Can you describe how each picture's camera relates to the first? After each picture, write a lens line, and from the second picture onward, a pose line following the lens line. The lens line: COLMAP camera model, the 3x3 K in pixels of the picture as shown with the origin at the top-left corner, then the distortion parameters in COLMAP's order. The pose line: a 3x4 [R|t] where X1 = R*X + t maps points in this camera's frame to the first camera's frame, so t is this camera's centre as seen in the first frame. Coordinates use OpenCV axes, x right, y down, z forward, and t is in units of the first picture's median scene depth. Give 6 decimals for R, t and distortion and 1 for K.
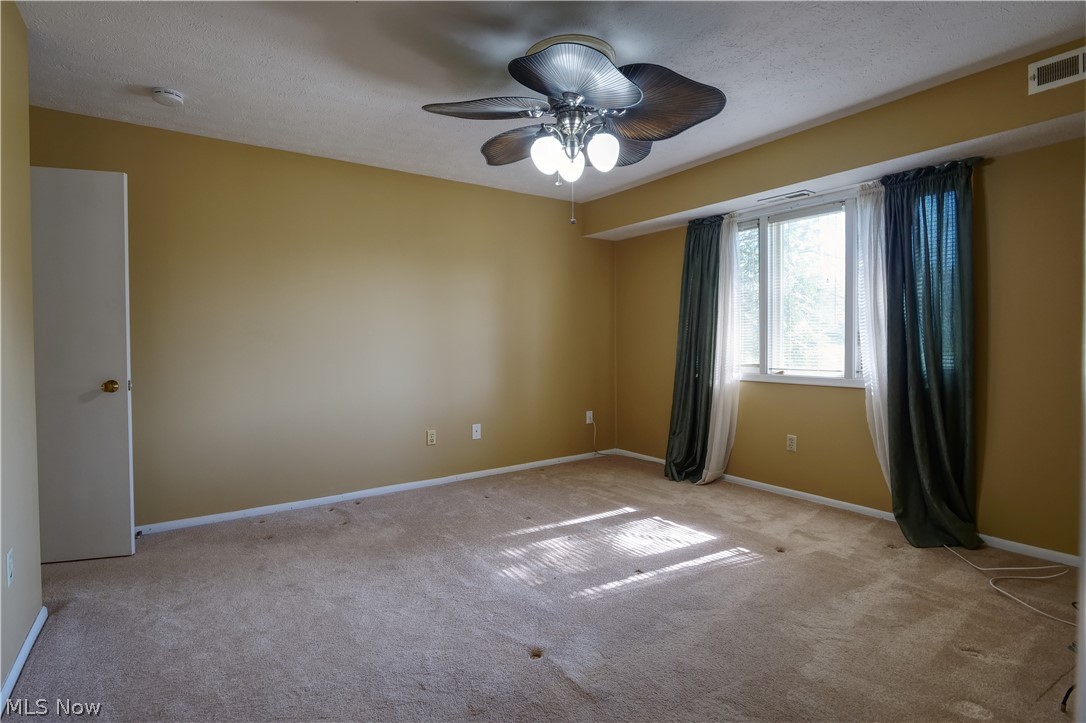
lens RADIAL K [[529.8, 0, 536.3], [0, 529.8, 351.2], [0, 0, 1]] dist [-0.012252, 0.000610]
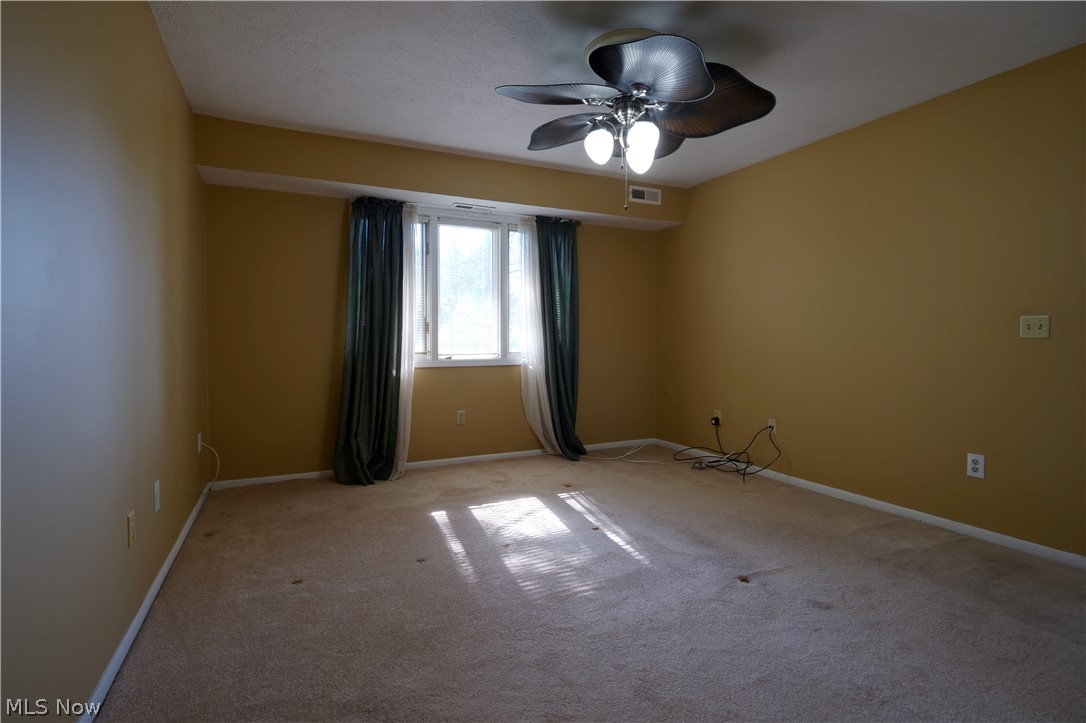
lens RADIAL K [[529.8, 0, 539.6], [0, 529.8, 350.1], [0, 0, 1]] dist [-0.012252, 0.000610]
pose [[0.164775, -0.017947, 0.986168, -0.704703], [0.019240, 0.999703, 0.014978, 0.012109], [-0.986144, 0.016506, 0.165071, 0.698171]]
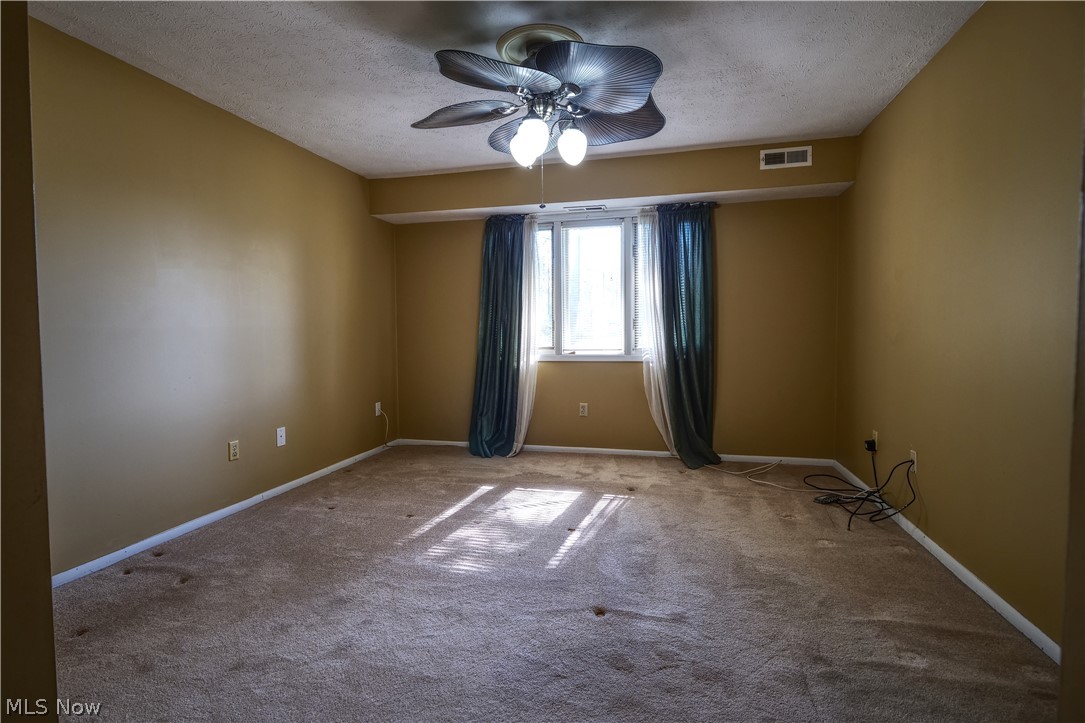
lens RADIAL K [[529.3, 0, 533.9], [0, 529.3, 349.7], [0, 0, 1]] dist [-0.012252, 0.000610]
pose [[0.760448, -0.023659, 0.648967, -0.438702], [0.017614, 0.999720, 0.015808, 0.014313], [-0.649160, -0.000590, 0.760652, 0.155750]]
